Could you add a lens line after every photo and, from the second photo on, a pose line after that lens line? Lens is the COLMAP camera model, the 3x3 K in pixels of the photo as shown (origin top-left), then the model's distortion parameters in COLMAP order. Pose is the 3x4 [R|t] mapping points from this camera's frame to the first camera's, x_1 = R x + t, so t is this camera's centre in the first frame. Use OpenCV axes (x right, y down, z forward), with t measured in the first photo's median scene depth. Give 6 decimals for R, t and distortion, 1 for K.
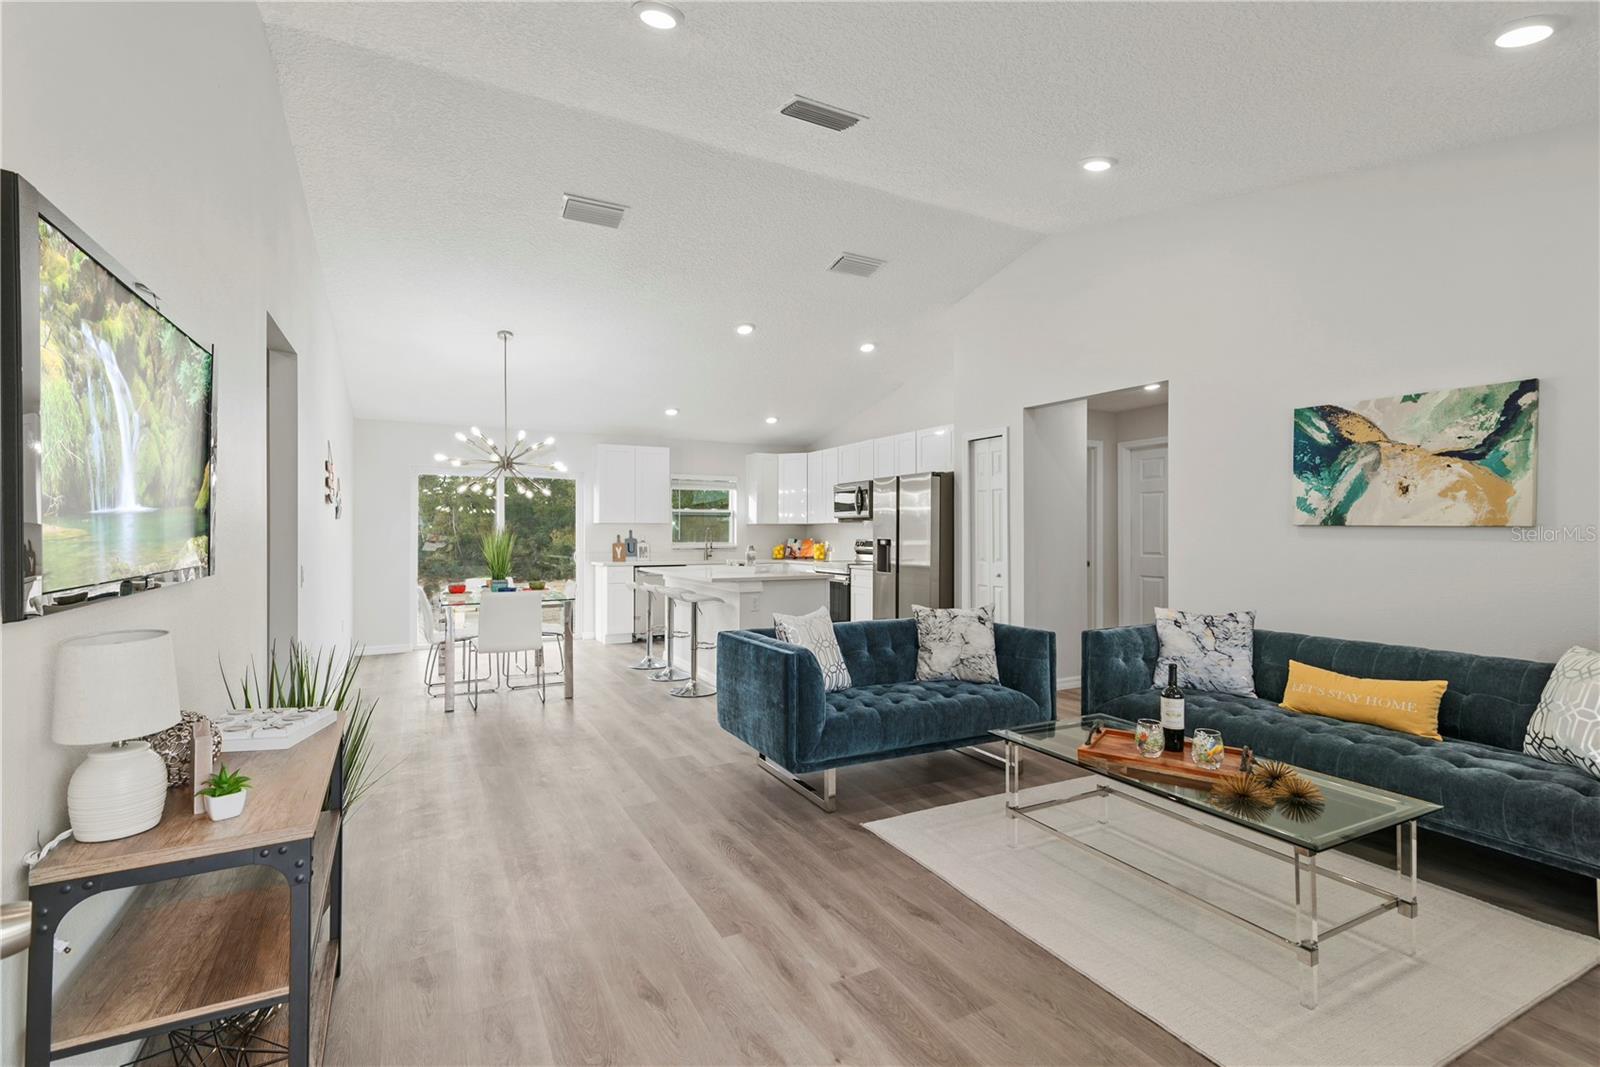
lens RADIAL K [[728.5, 0, 804.5], [0, 728.5, 523.5], [0, 0, 1]] dist [0.015640, -0.000203]
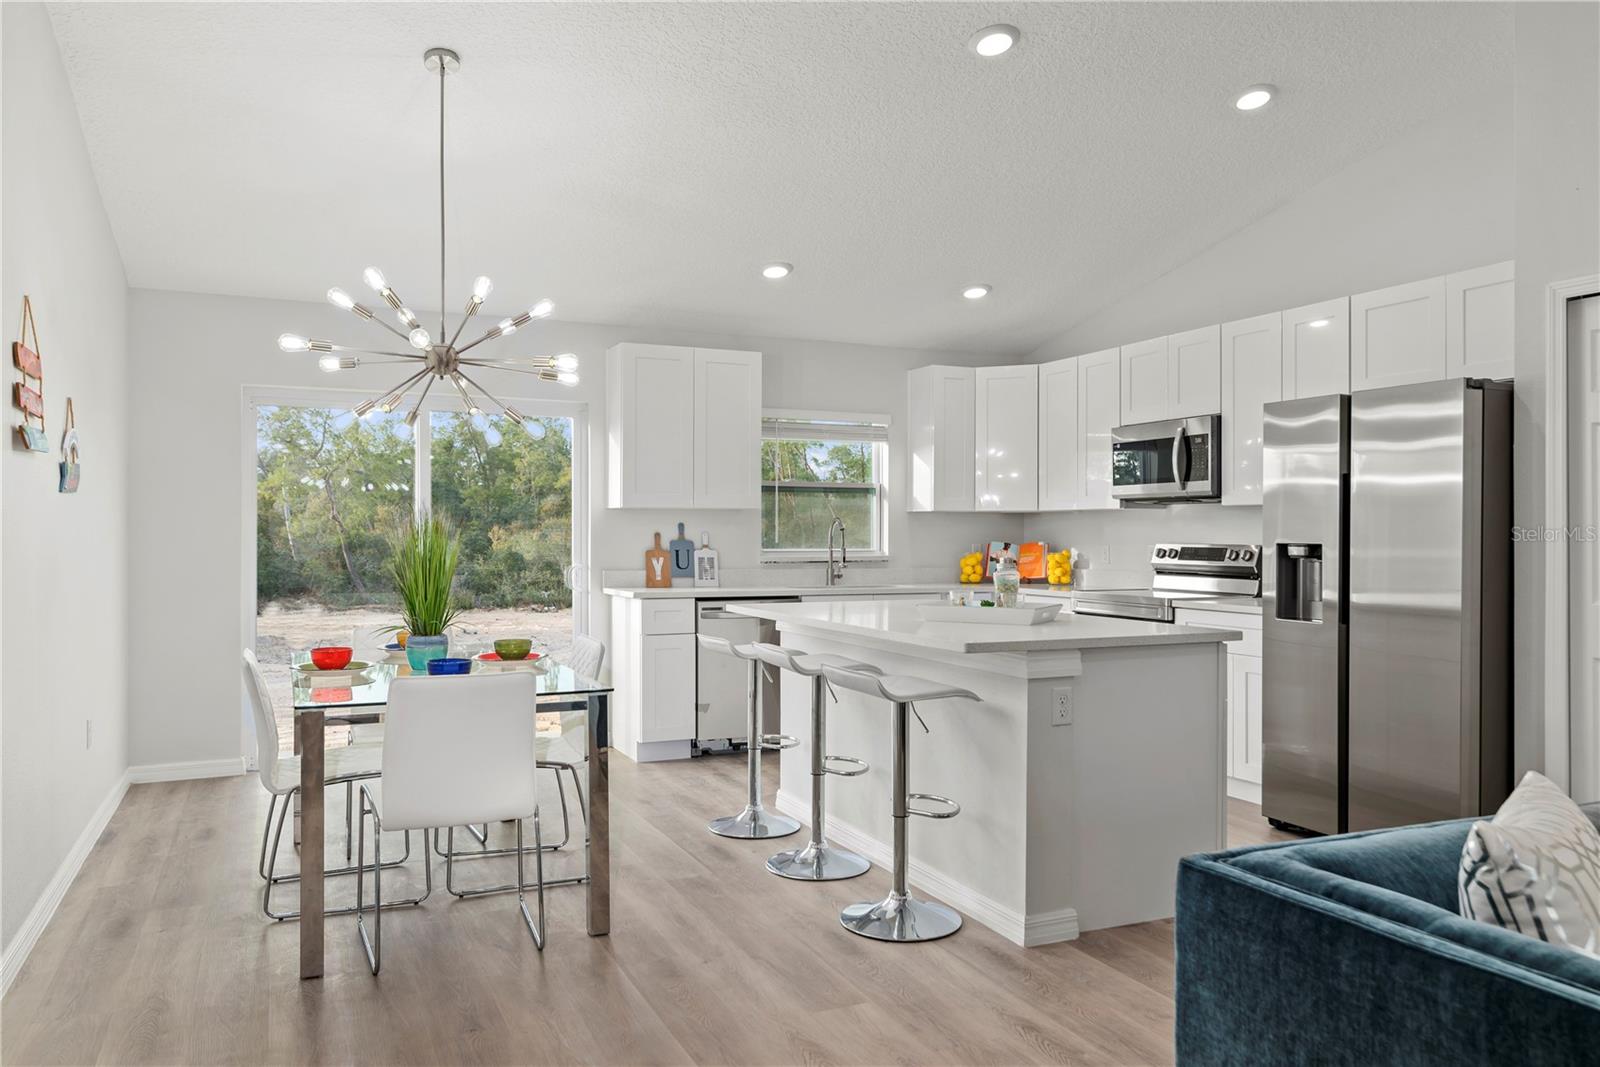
lens RADIAL K [[1160.1, 0, 798.6], [0, 1160.1, 527.7], [0, 0, 1]] dist [0.003789, 0.002807]
pose [[0.997530, 0.002151, -0.070209, -0.151770], [-0.001554, 0.999962, 0.008562, 0.007649], [0.070225, -0.008432, 0.997496, 0.333572]]
